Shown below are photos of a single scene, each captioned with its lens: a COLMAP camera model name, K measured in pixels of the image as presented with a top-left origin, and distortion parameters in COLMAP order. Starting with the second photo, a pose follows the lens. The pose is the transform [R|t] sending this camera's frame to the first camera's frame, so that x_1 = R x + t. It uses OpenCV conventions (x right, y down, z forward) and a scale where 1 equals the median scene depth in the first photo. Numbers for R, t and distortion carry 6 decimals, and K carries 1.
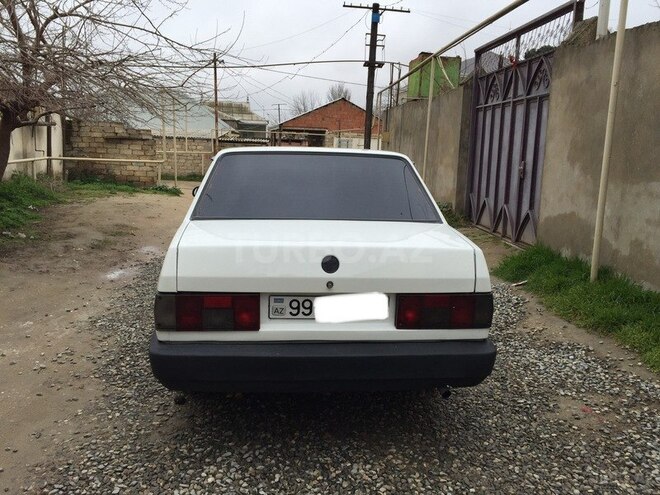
lens RADIAL K [[563.6, 0, 326.4], [0, 563.6, 244.6], [0, 0, 1]] dist [0.098007, -0.147272]
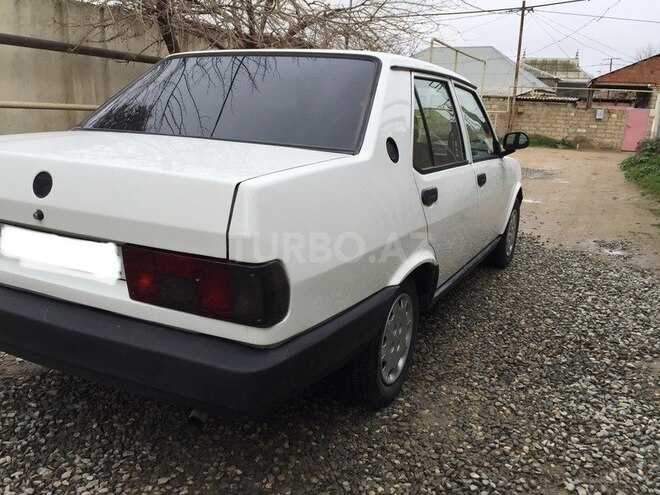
lens RADIAL K [[563.6, 0, 326.4], [0, 563.6, 244.6], [0, 0, 1]] dist [0.098007, -0.147272]
pose [[0.850522, 0.134116, -0.508552, 0.388370], [-0.103622, 0.990719, 0.087972, 0.006491], [0.515630, -0.022125, 0.856526, 0.354436]]
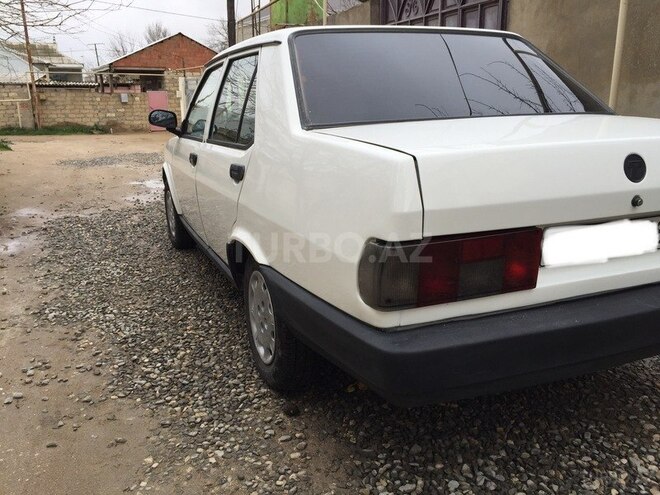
lens RADIAL K [[563.6, 0, 326.4], [0, 563.6, 244.6], [0, 0, 1]] dist [0.098007, -0.147272]
pose [[0.954457, -0.112873, 0.276174, -0.299037], [0.087105, 0.990766, 0.103897, 0.014101], [-0.285351, -0.075110, 0.955475, 0.294075]]
